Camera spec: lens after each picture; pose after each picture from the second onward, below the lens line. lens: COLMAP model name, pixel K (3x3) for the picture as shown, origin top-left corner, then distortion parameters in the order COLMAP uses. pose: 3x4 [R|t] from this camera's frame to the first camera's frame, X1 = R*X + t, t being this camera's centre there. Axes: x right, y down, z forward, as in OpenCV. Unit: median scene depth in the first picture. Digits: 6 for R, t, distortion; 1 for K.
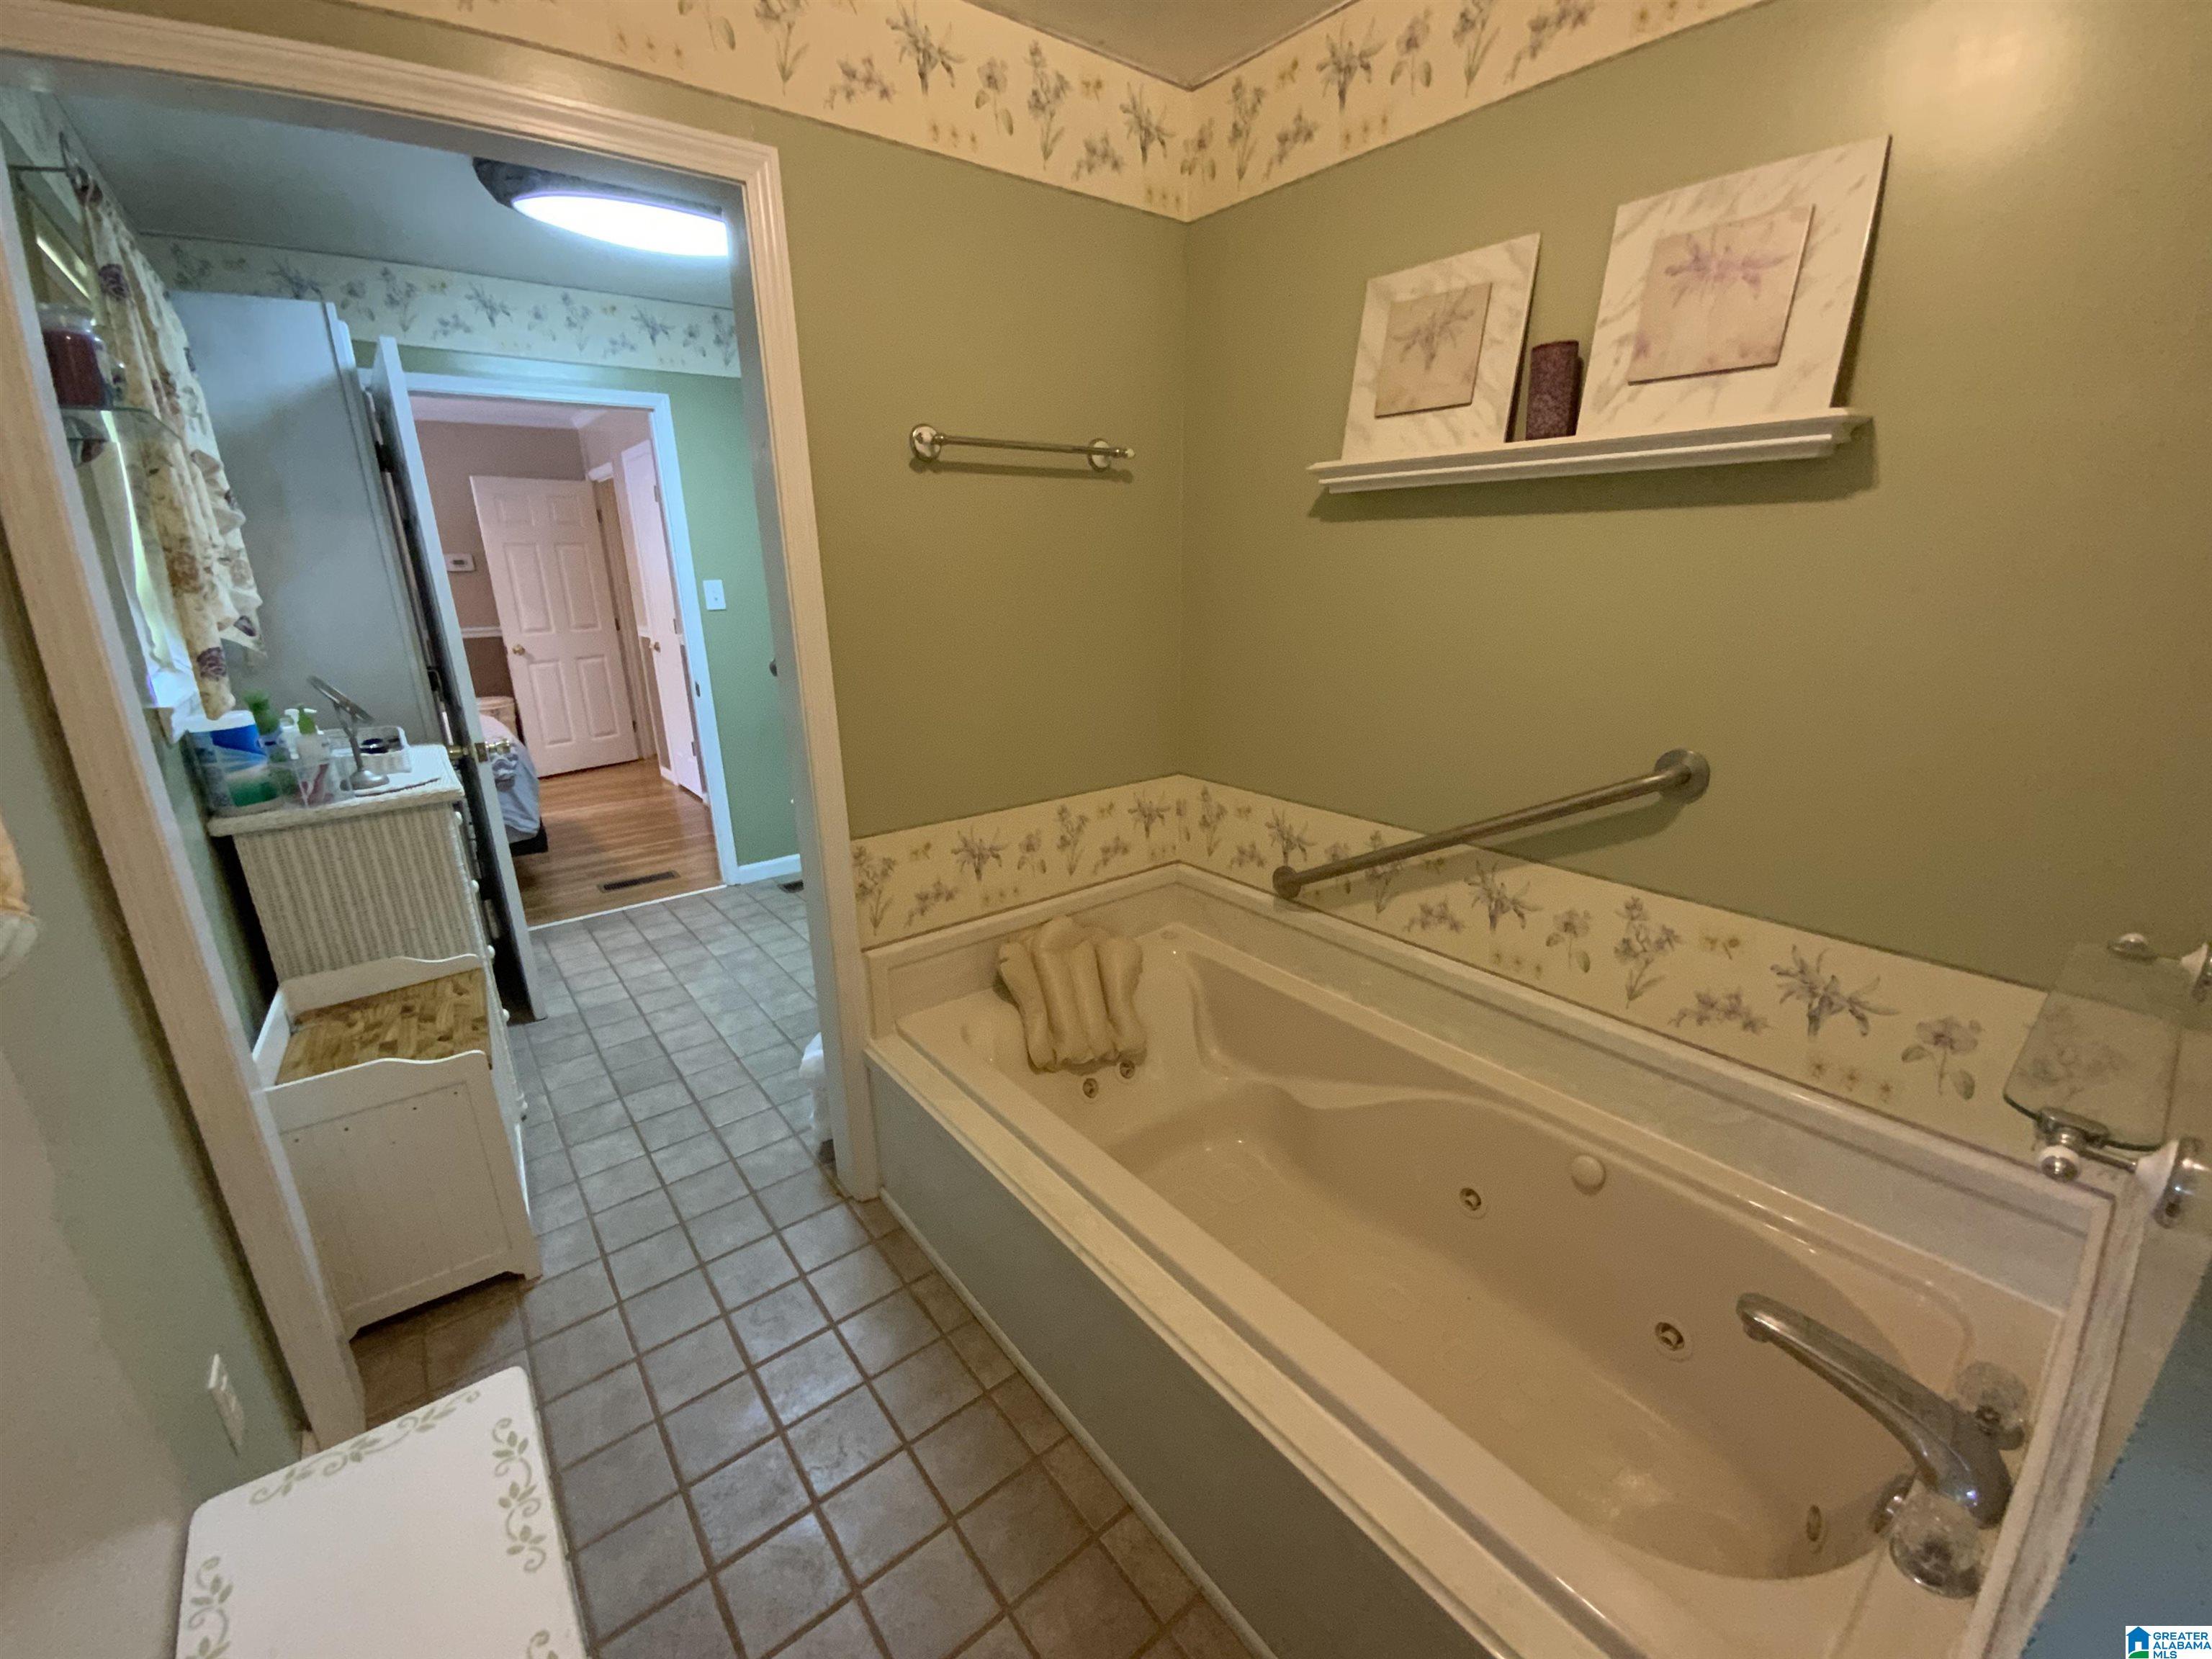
lens RADIAL K [[906.2, 0, 1102.0], [0, 906.2, 835.3], [0, 0, 1]] dist [0.009289, -0.011208]
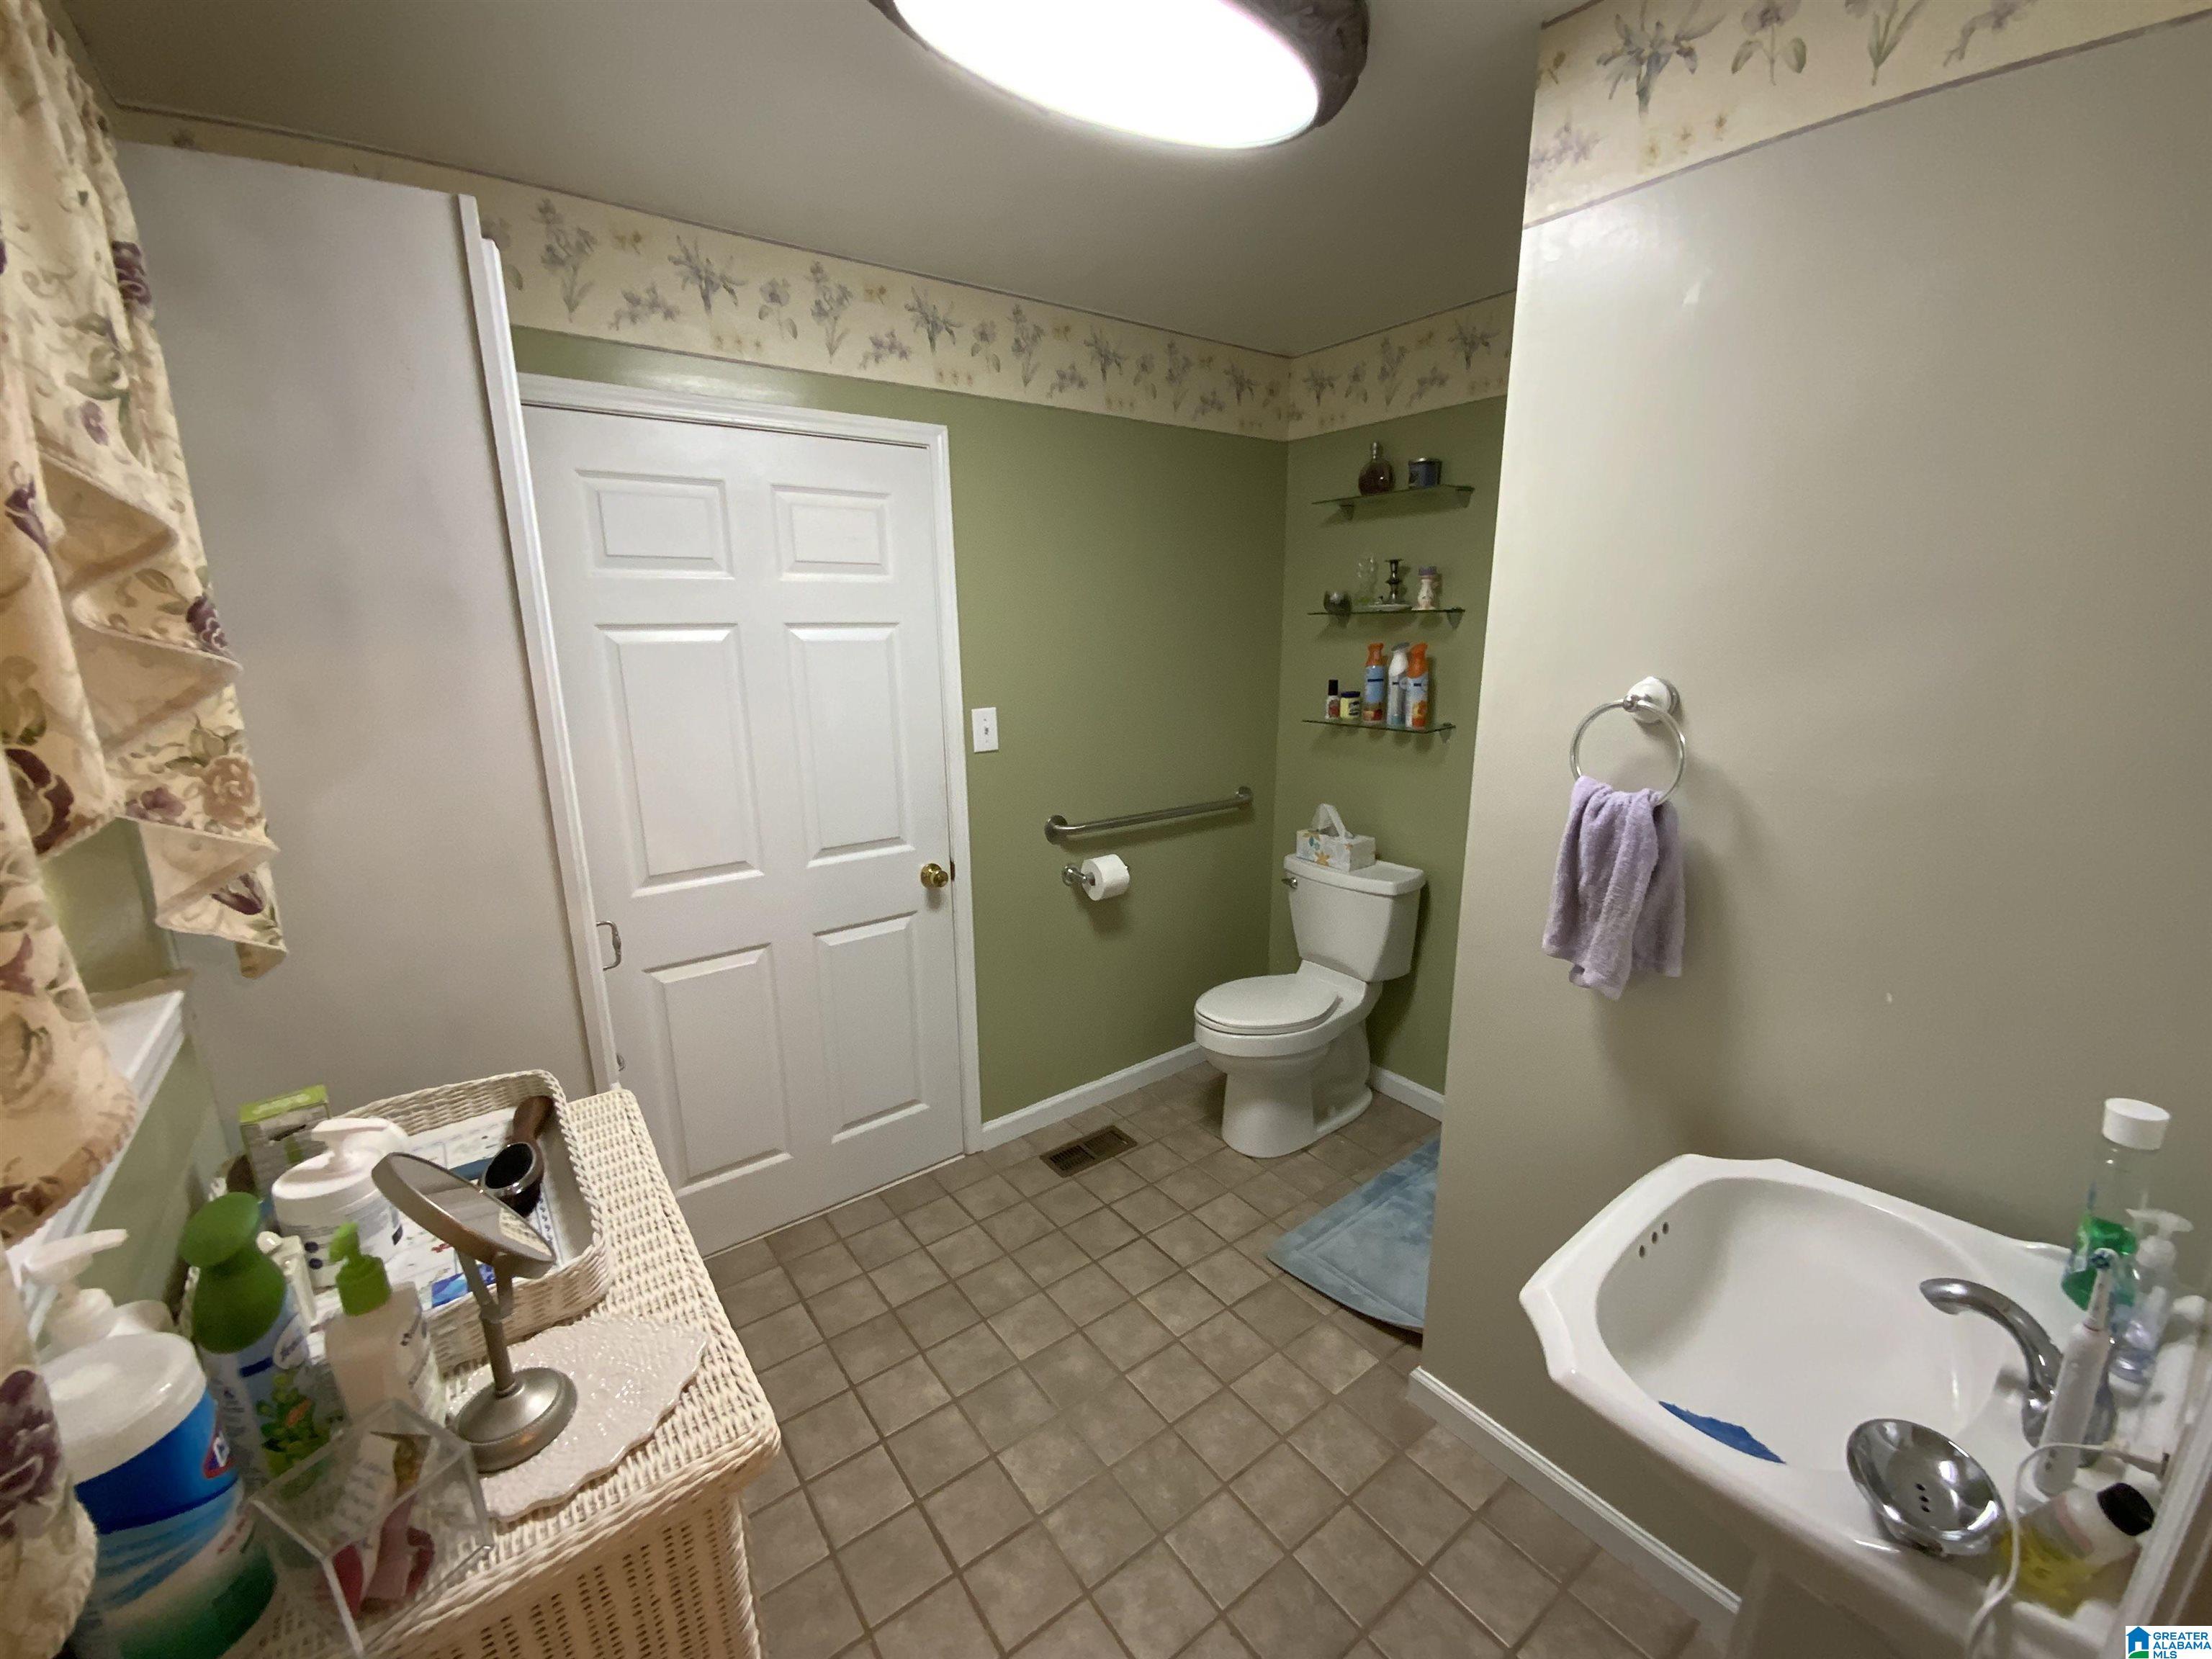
lens RADIAL K [[906.2, 0, 1099.1], [0, 906.2, 838.4], [0, 0, 1]] dist [0.009289, -0.011208]
pose [[0.999063, 0.016657, -0.039956, -0.358071], [-0.019082, 0.997949, -0.061106, -0.165925], [0.038856, 0.061811, 0.997331, 0.401910]]
